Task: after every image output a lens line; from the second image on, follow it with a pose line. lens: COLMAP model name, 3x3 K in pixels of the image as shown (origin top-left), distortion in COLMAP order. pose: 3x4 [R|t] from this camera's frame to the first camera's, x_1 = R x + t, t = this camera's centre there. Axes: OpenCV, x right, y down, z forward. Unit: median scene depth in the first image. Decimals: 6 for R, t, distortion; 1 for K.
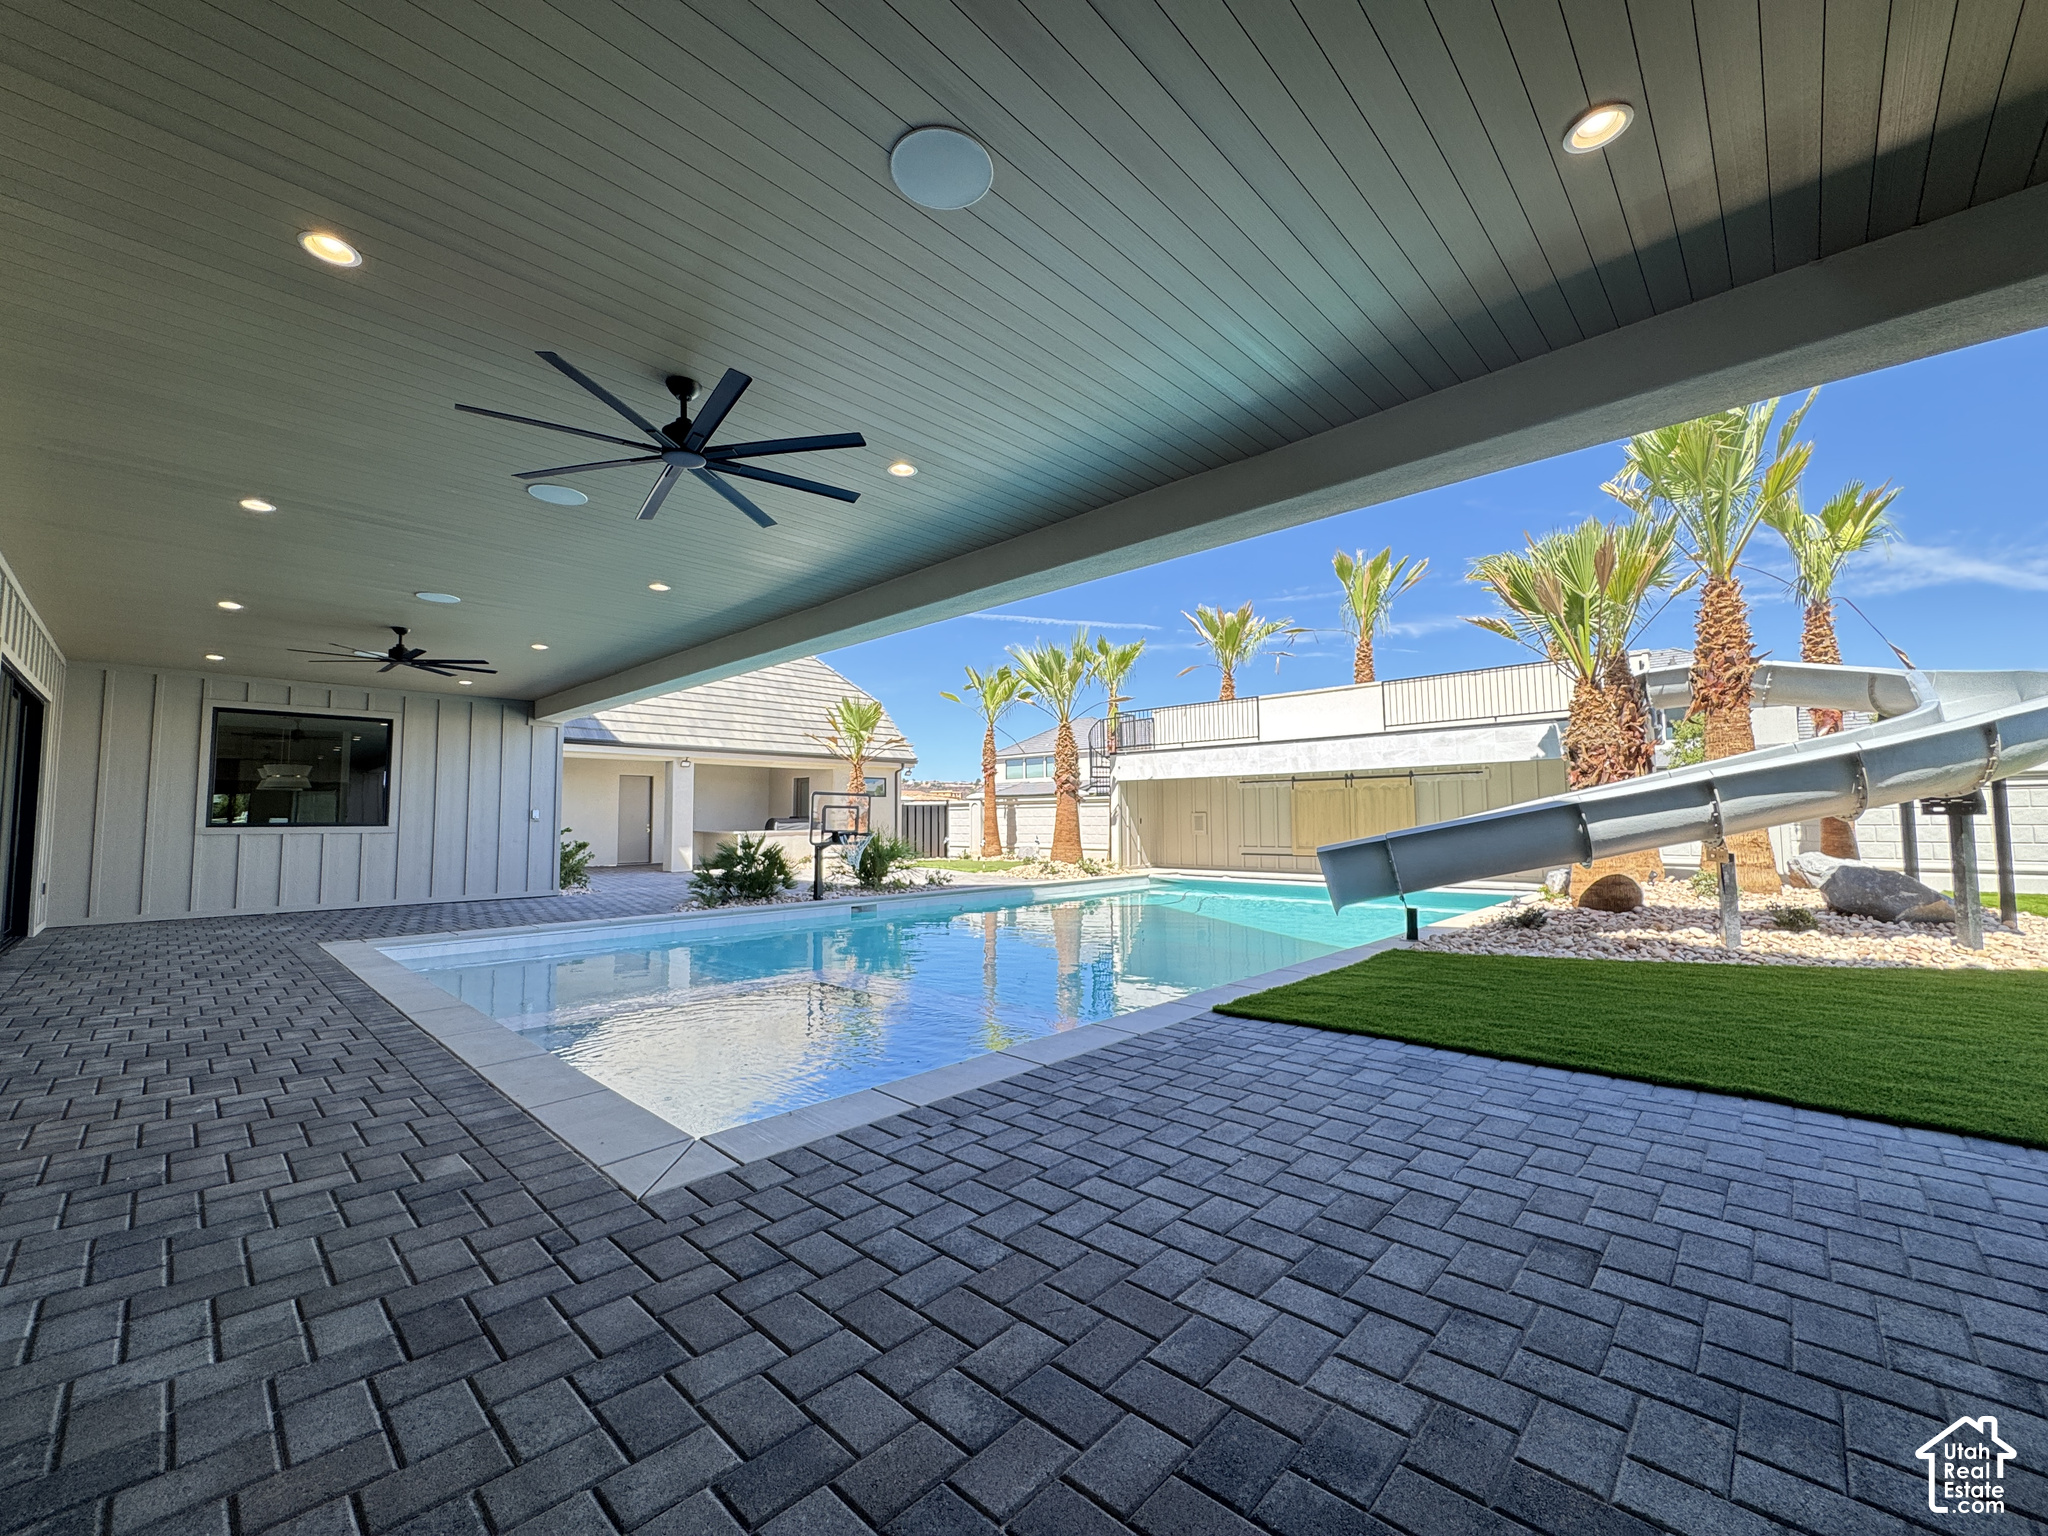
lens RADIAL K [[818.4, 0, 1027.8], [0, 818.4, 765.2], [0, 0, 1]] dist [-0.001028, 0.000177]
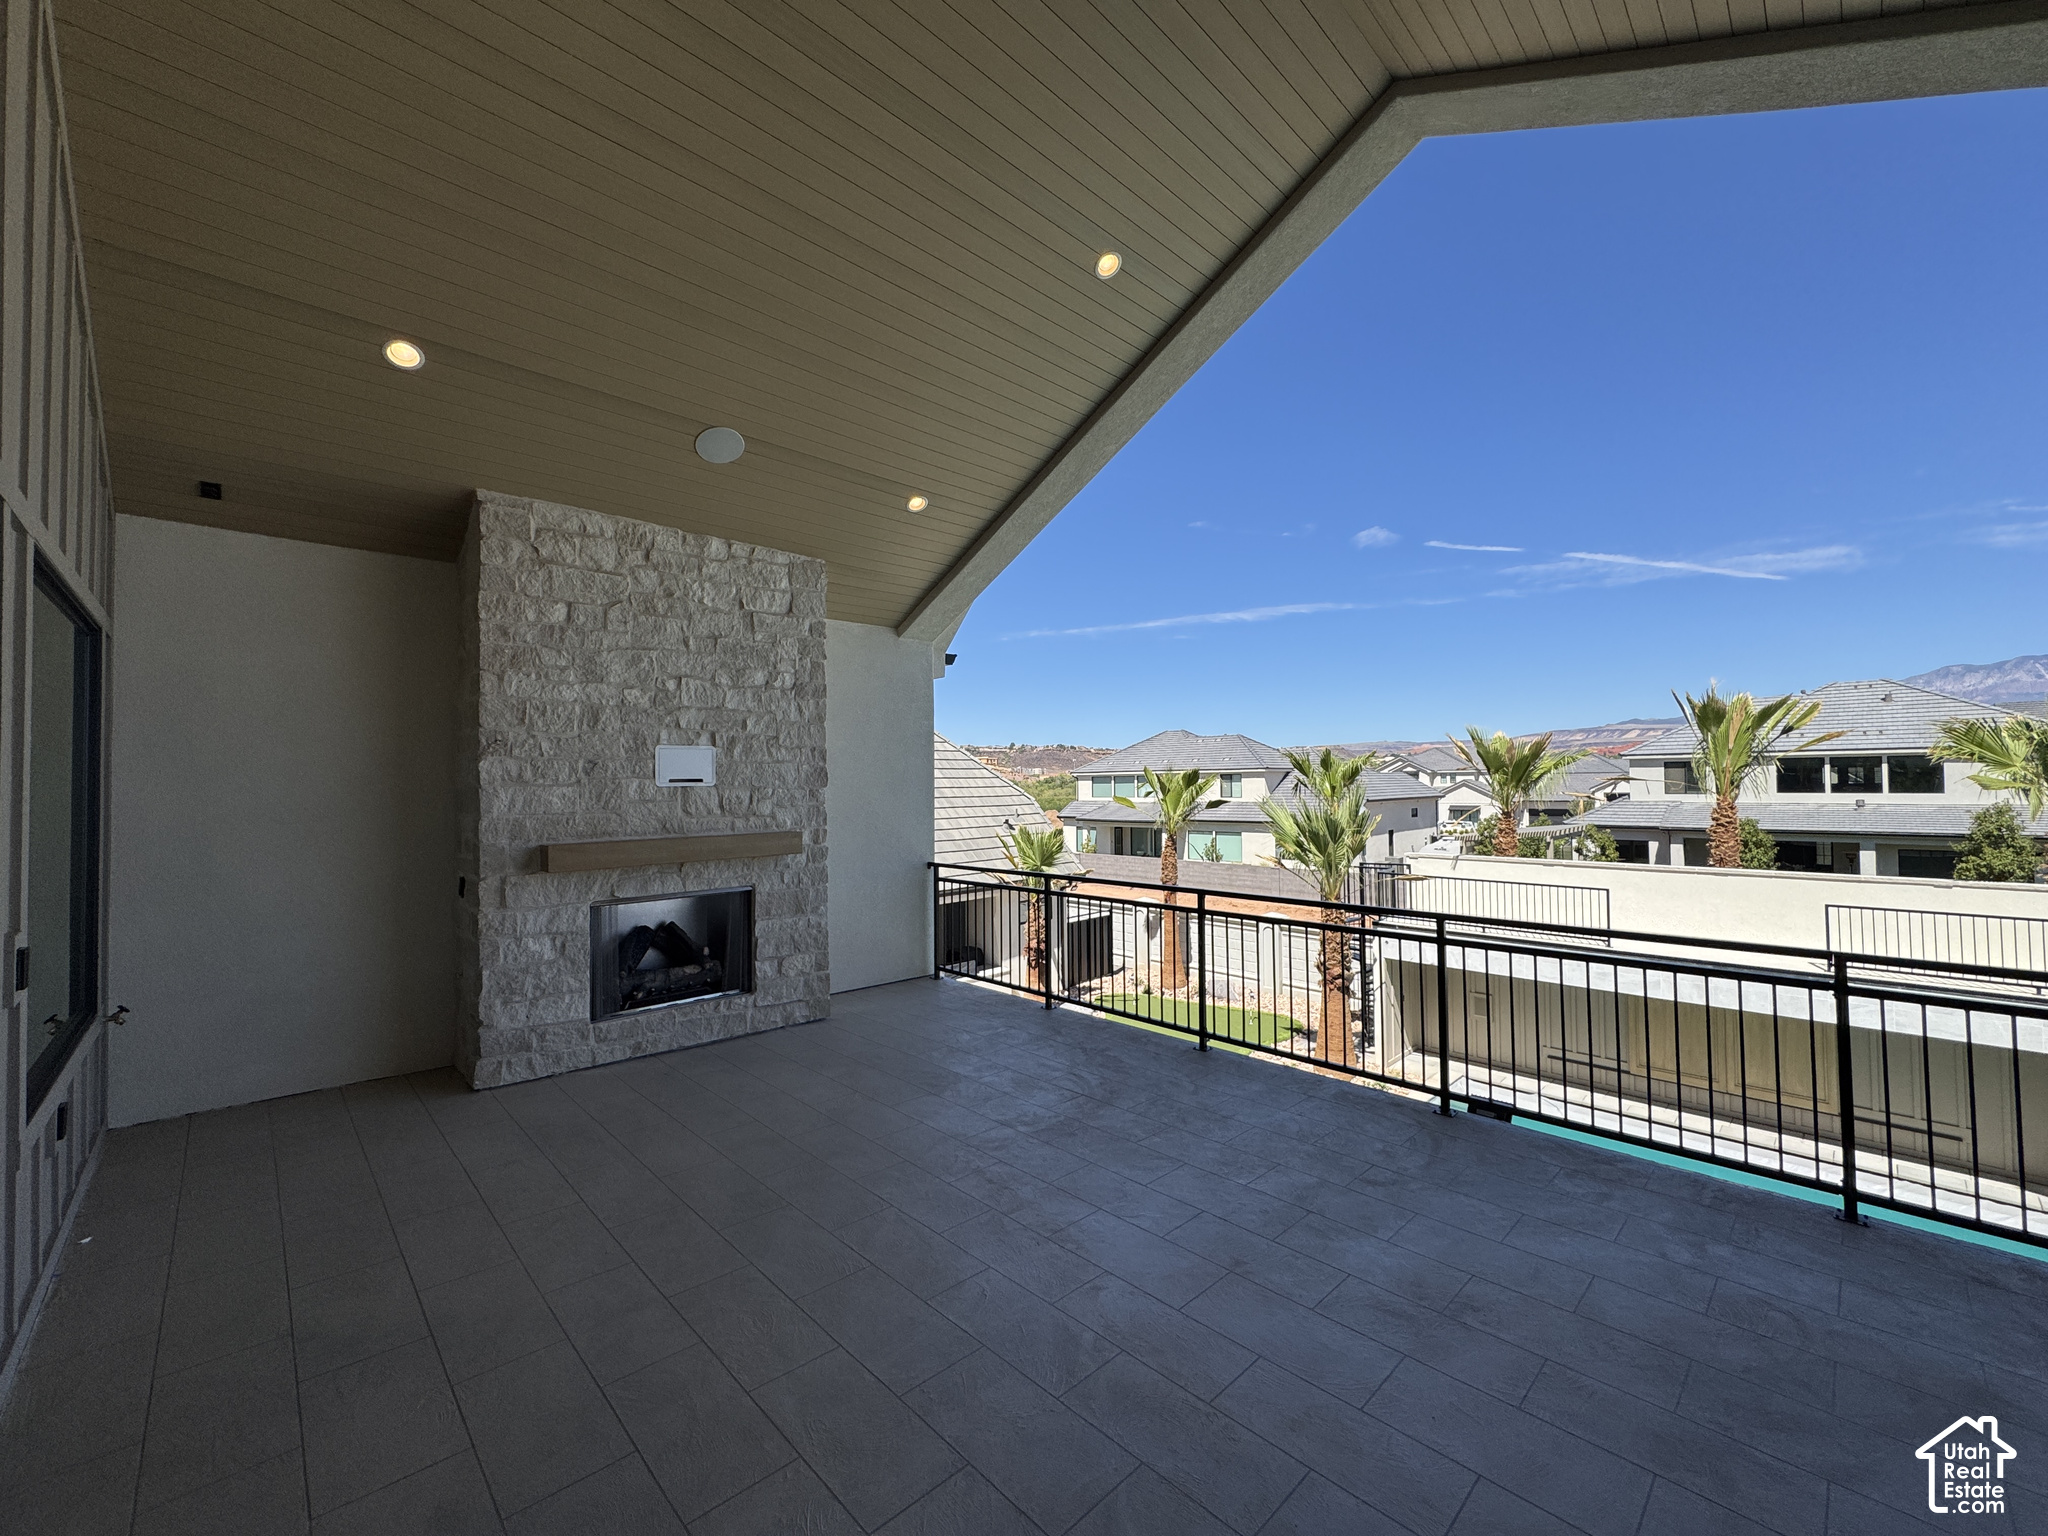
lens RADIAL K [[818.4, 0, 1027.8], [0, 818.4, 765.2], [0, 0, 1]] dist [-0.001028, 0.000177]
pose [[0.999284, -0.003267, -0.037686, -0.166537], [0.005089, 0.998817, 0.048353, -0.166574], [0.037483, -0.048511, 0.998119, 0.142121]]
